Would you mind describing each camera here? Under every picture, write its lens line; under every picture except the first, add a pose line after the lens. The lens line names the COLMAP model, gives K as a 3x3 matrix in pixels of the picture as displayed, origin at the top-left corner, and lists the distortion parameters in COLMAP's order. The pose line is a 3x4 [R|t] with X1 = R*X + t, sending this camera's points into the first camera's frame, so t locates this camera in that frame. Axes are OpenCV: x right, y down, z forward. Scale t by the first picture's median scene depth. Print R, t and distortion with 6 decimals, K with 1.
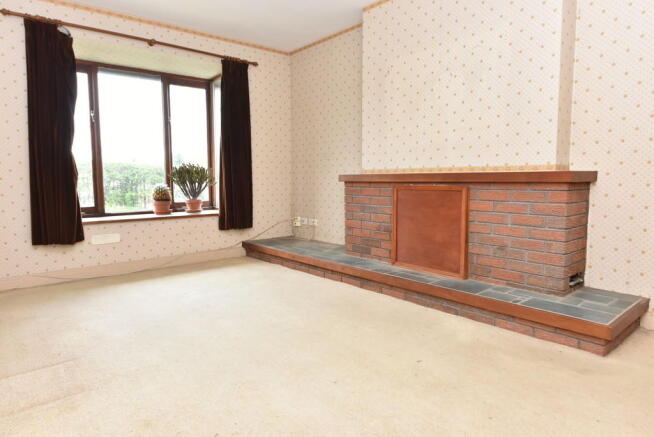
lens RADIAL K [[401.7, 0, 327.0], [0, 401.7, 218.5], [0, 0, 1]] dist [0.002973, 0.001381]
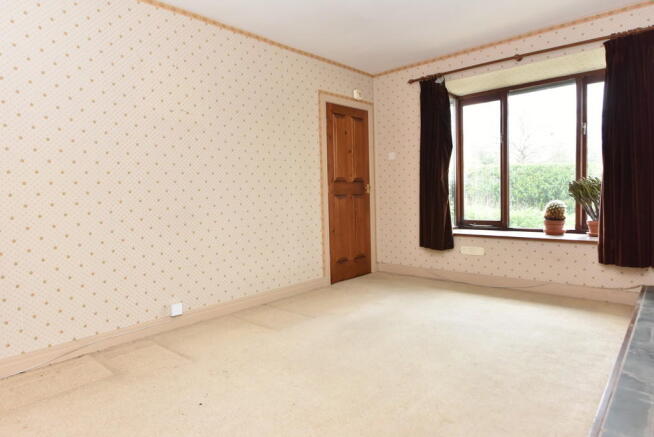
lens RADIAL K [[401.7, 0, 327.0], [0, 401.7, 218.5], [0, 0, 1]] dist [0.002973, 0.001381]
pose [[0.136933, 0.067409, -0.988284, 0.446376], [-0.079327, 0.995224, 0.056891, -0.062864], [0.987399, 0.070607, 0.141627, 0.395269]]
